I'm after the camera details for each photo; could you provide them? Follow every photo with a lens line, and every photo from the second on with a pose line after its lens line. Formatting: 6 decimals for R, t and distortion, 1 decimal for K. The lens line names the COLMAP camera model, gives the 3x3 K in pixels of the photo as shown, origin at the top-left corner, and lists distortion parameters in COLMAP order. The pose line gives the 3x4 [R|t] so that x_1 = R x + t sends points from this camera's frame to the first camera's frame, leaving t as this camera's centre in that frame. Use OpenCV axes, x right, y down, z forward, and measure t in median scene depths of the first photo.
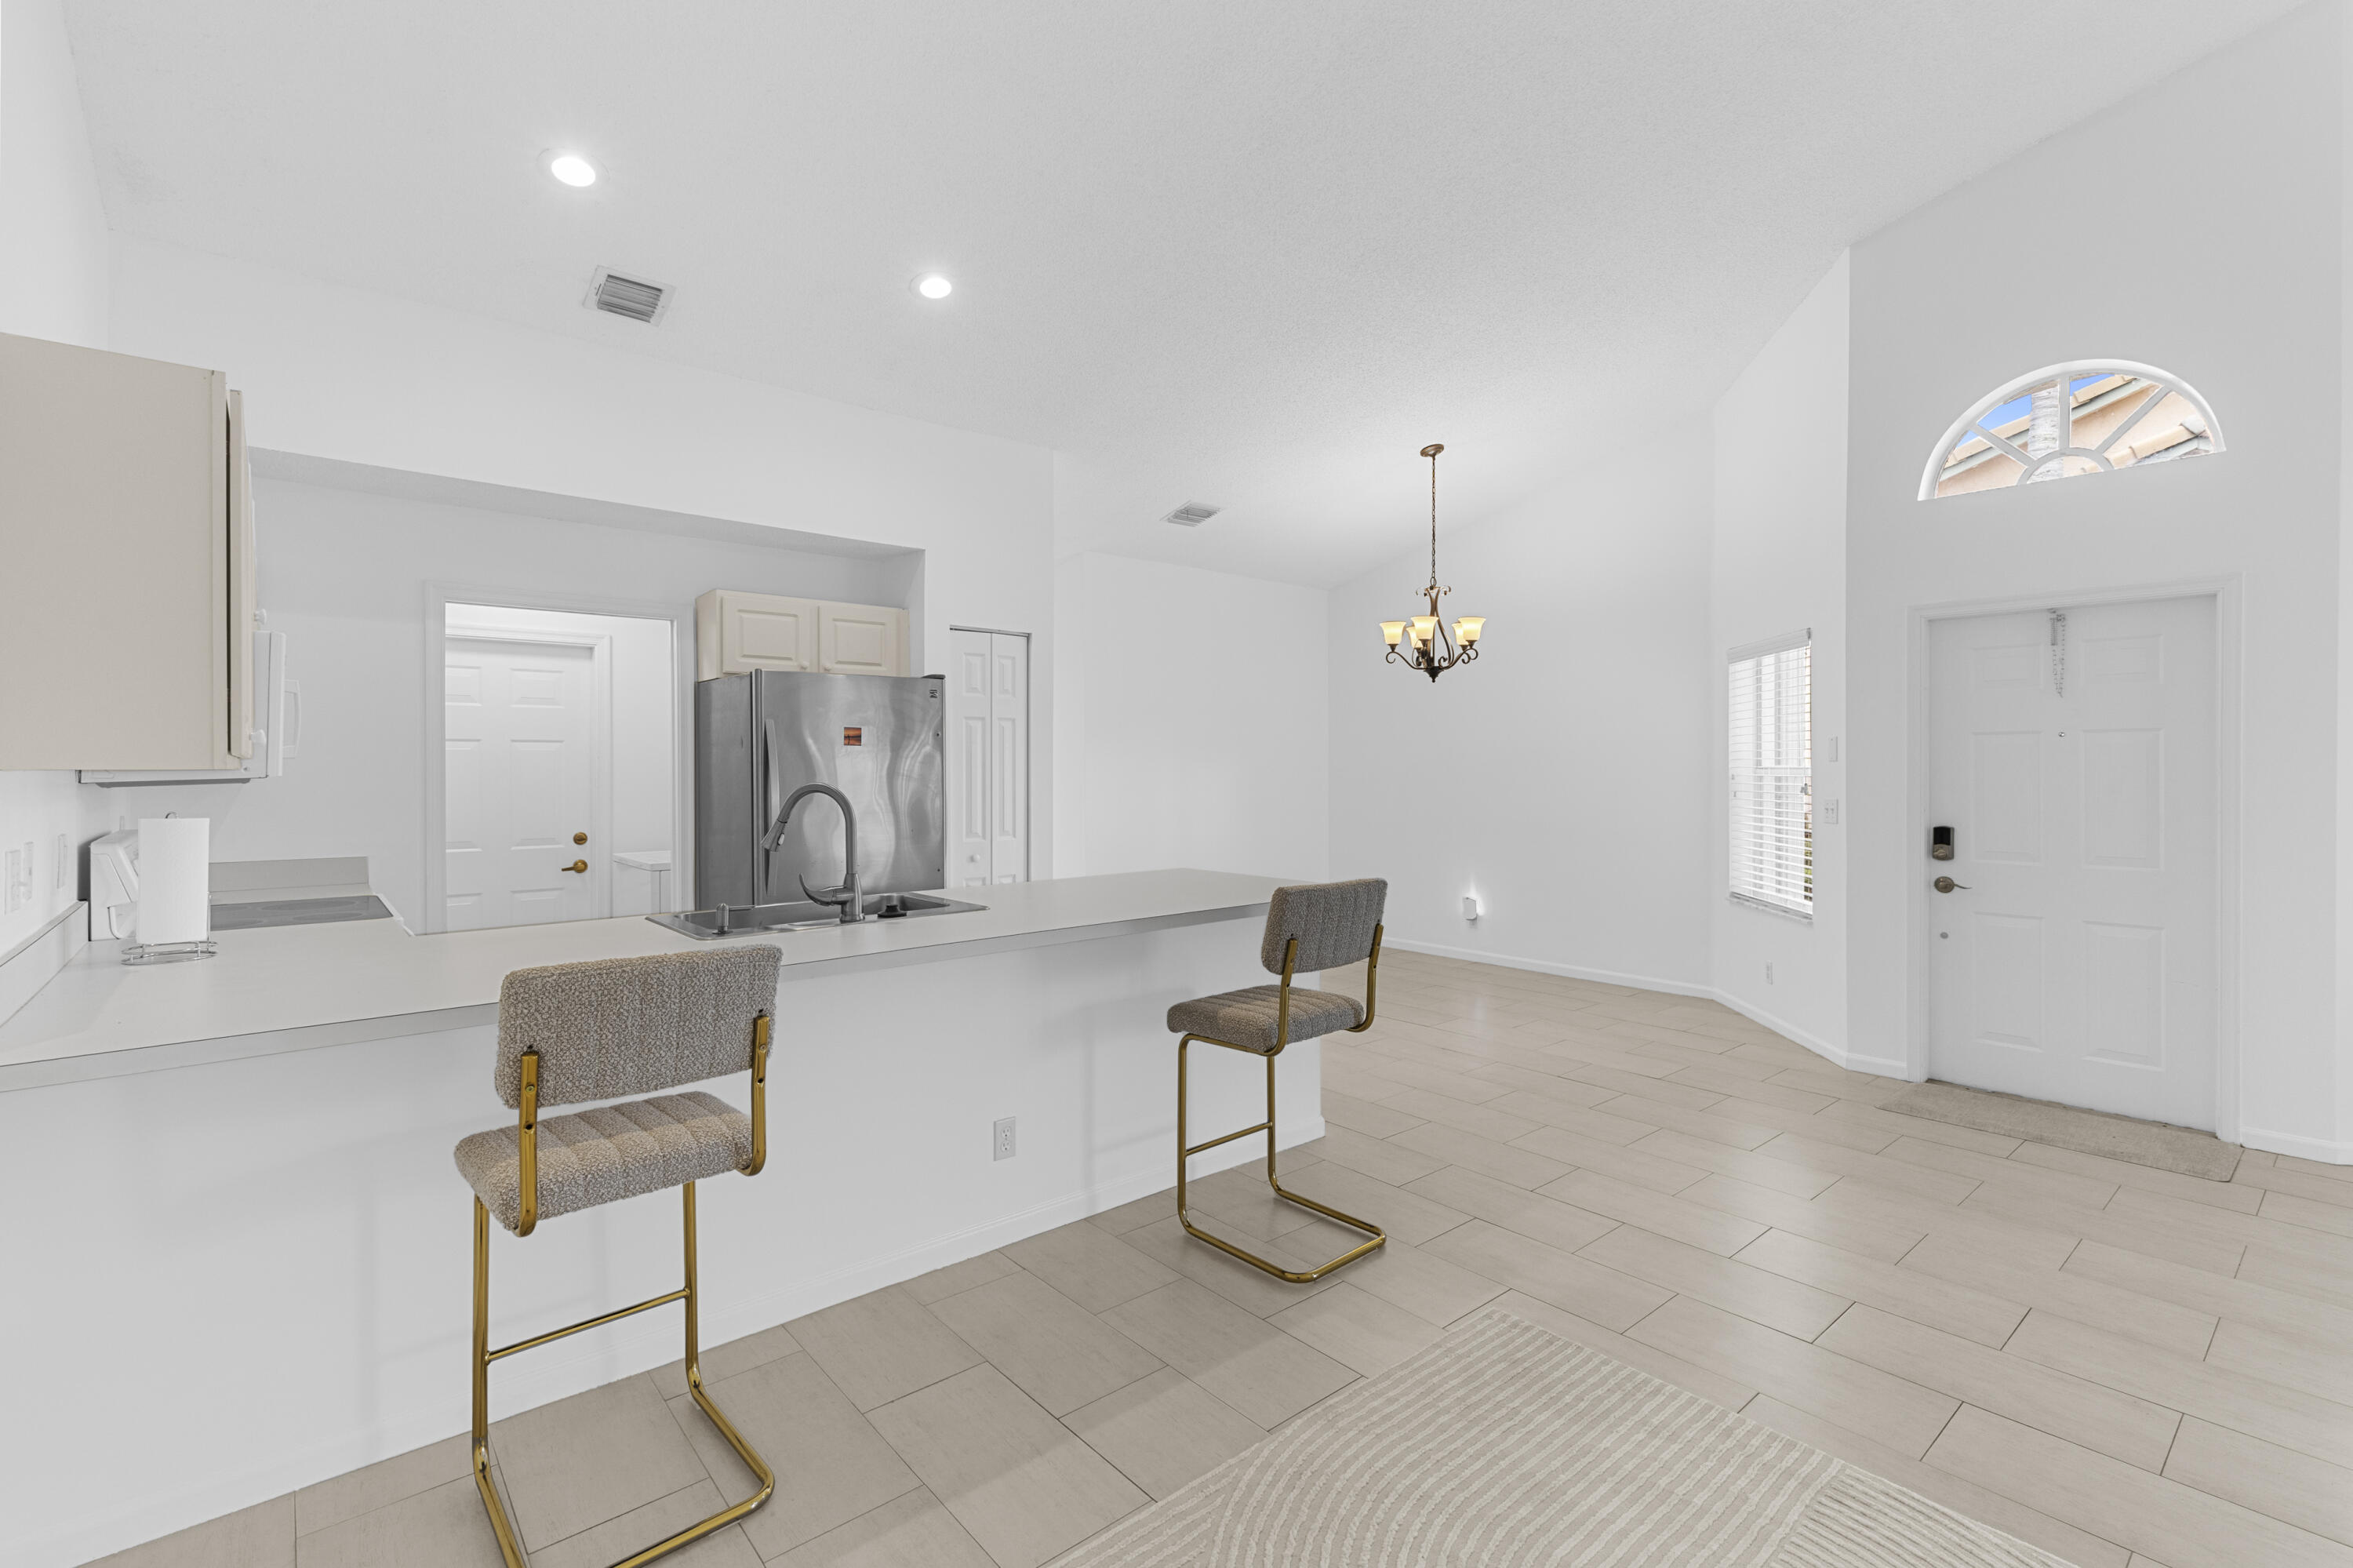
lens RADIAL K [[1058.2, 0, 1163.2], [0, 1058.2, 773.7], [0, 0, 1]] dist [0.005050, -0.000727]
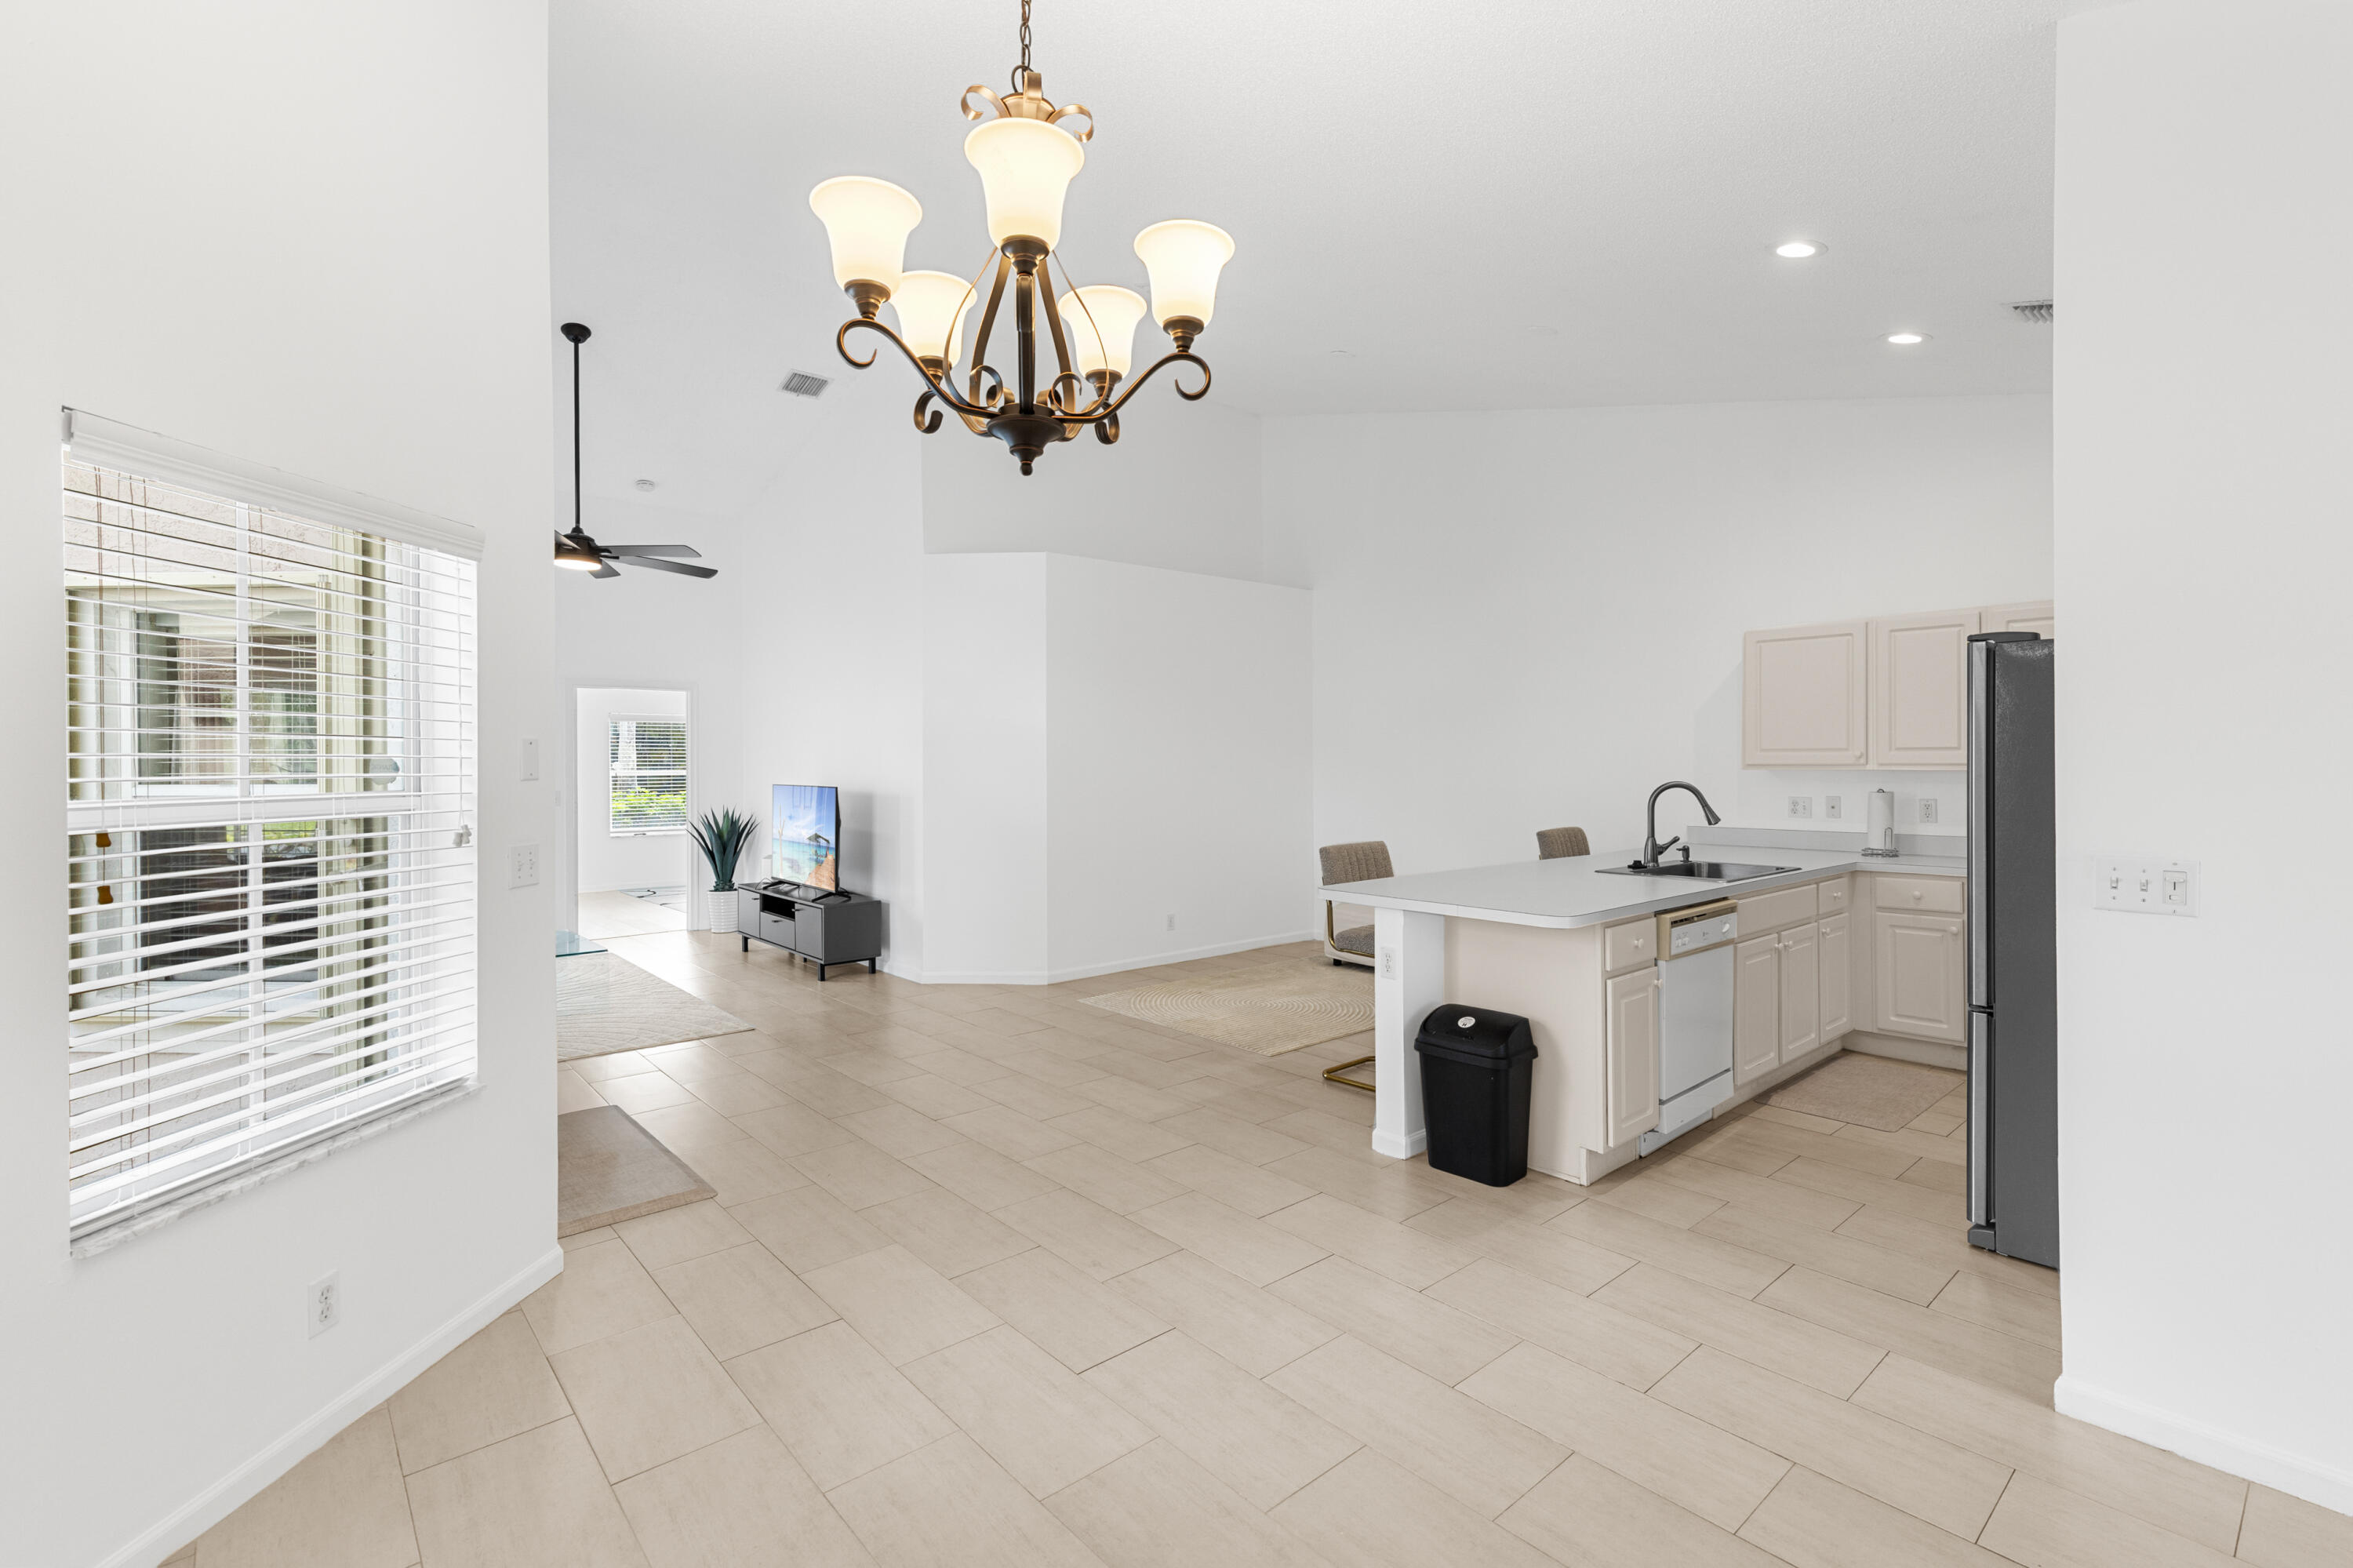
lens RADIAL K [[1058.2, 0, 1167.9], [0, 1058.2, 766.0], [0, 0, 1]] dist [0.005050, -0.000727]
pose [[-0.999911, 0.008280, -0.010440, 0.250932], [0.008196, 0.999934, 0.008052, -0.019188], [0.010506, 0.007966, -0.999913, 1.399200]]
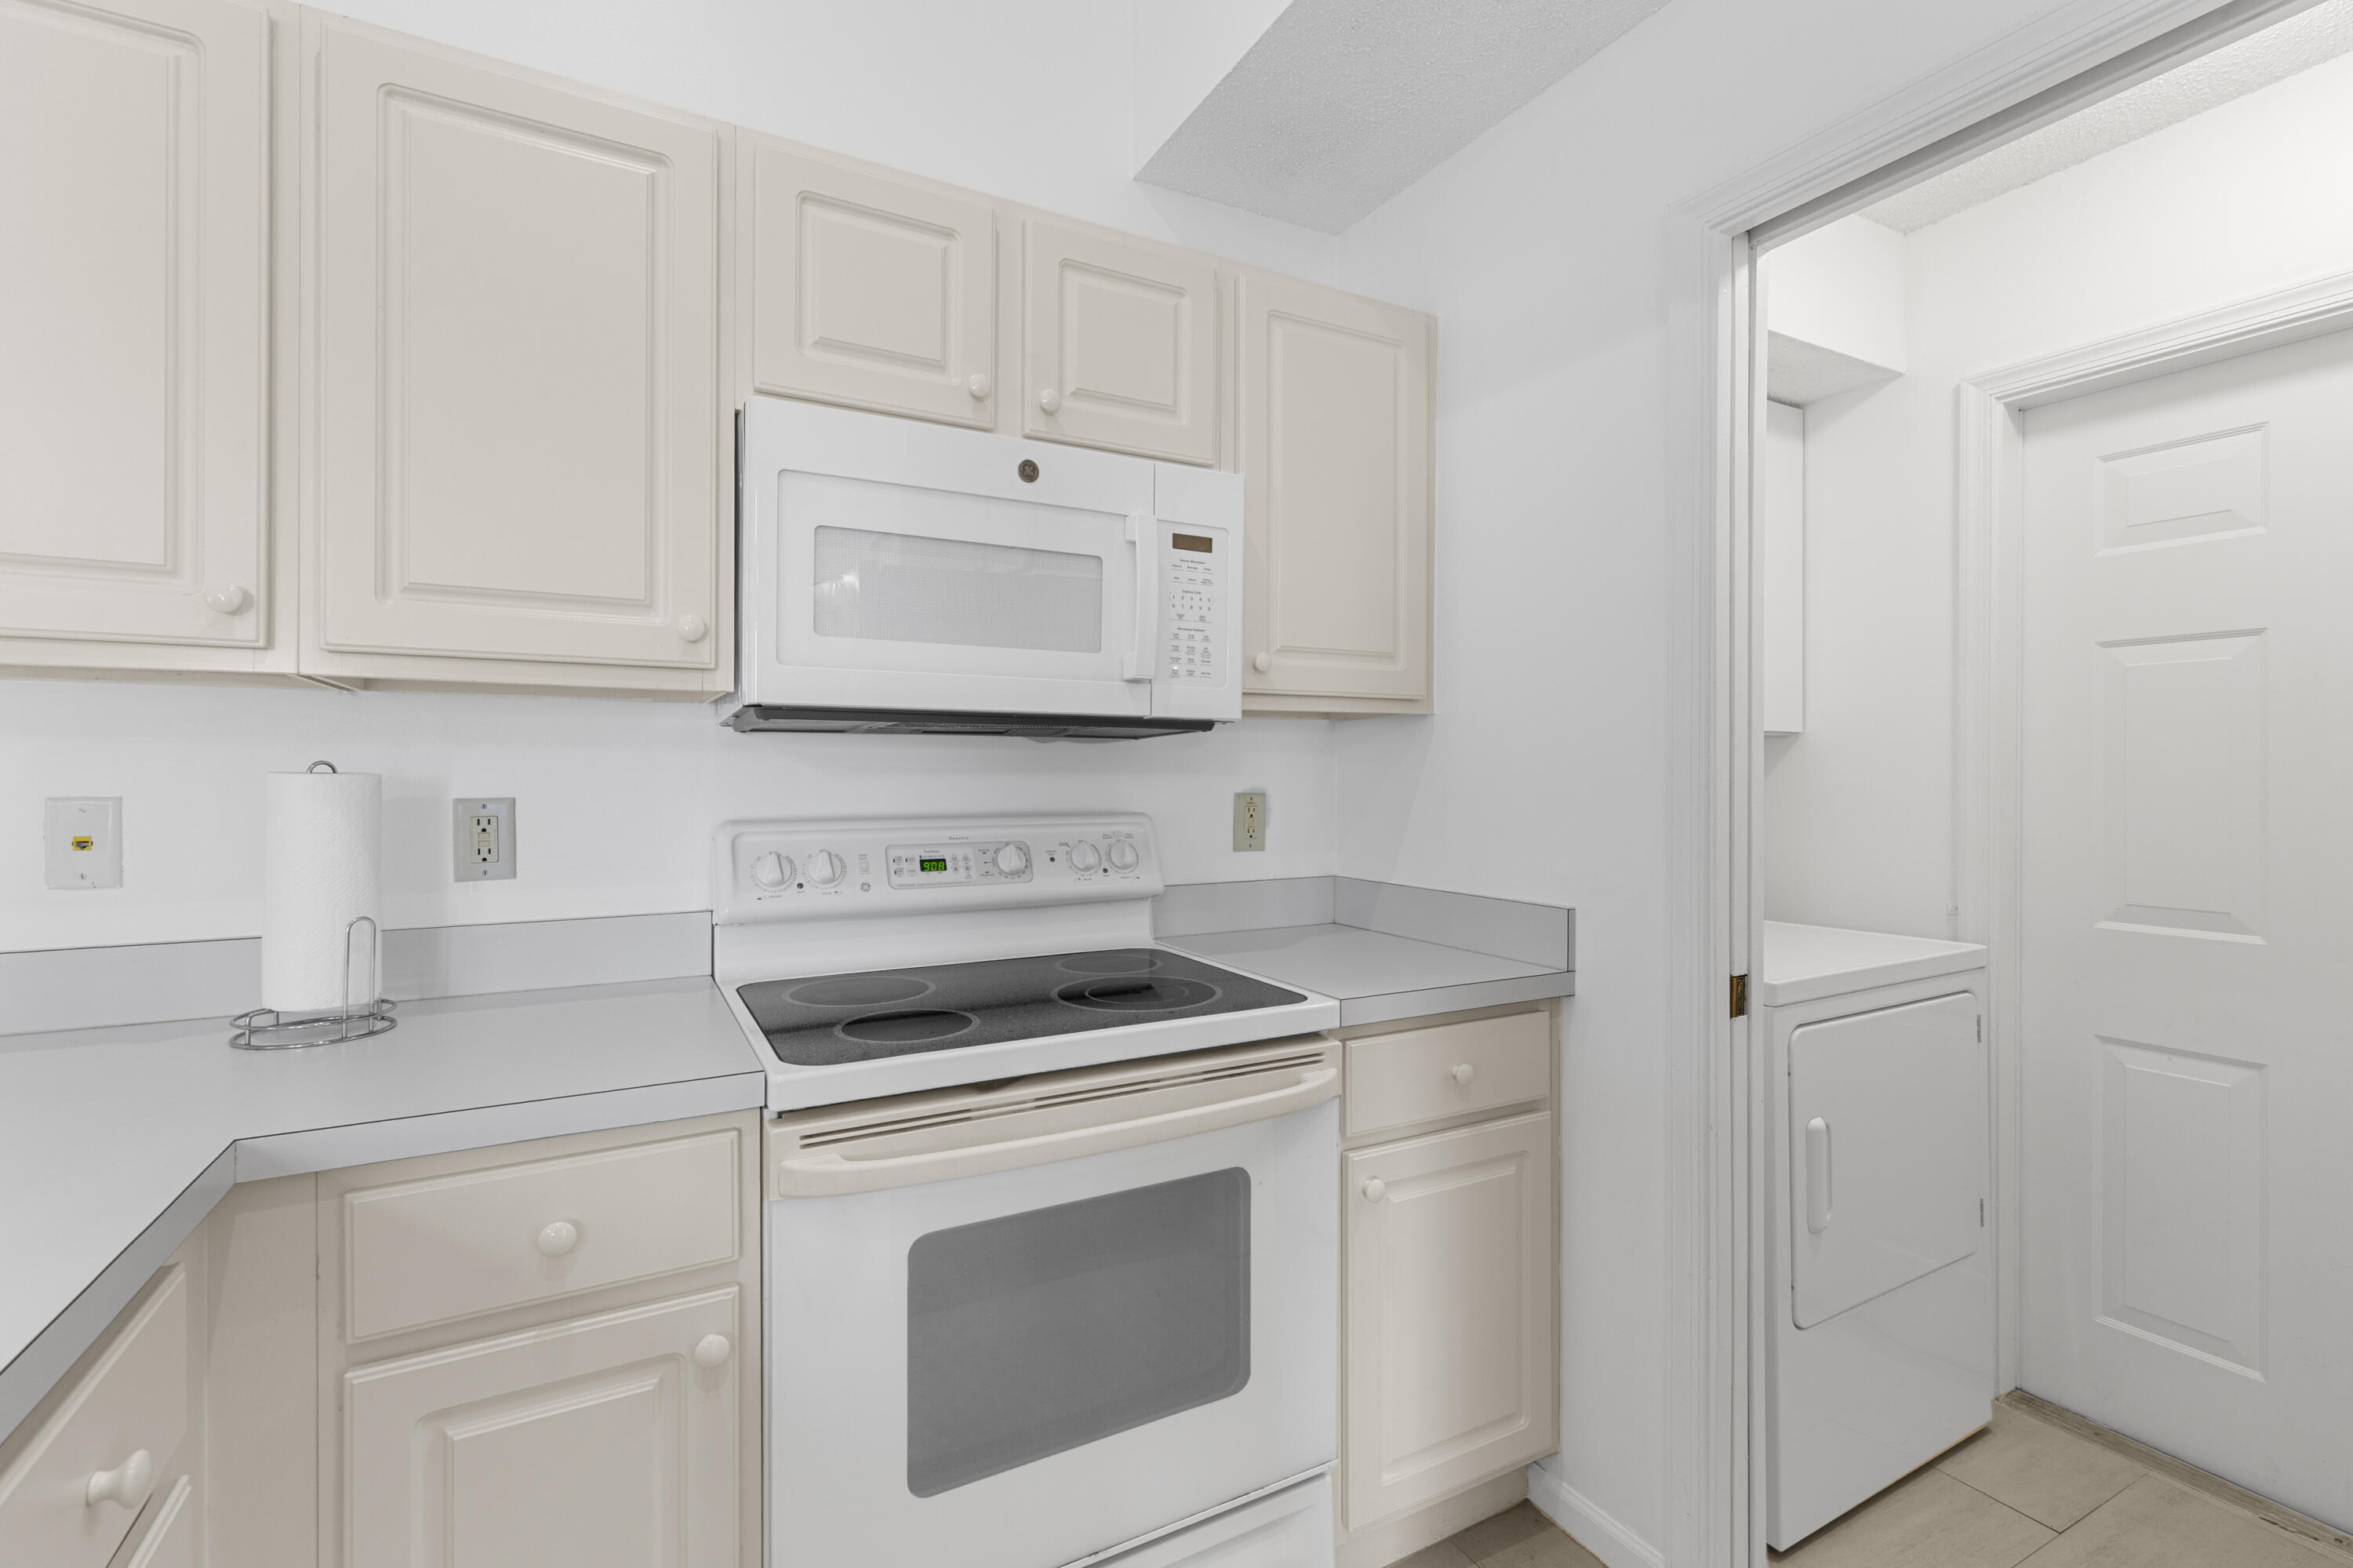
lens RADIAL K [[1058.2, 0, 1180.5], [0, 1058.2, 773.7], [0, 0, 1]] dist [0.005050, -0.000727]
pose [[-0.191821, -0.000741, -0.981430, -0.213972], [-0.006606, 0.999978, 0.000536, 0.016881], [0.981408, 0.006586, -0.191822, 0.671680]]
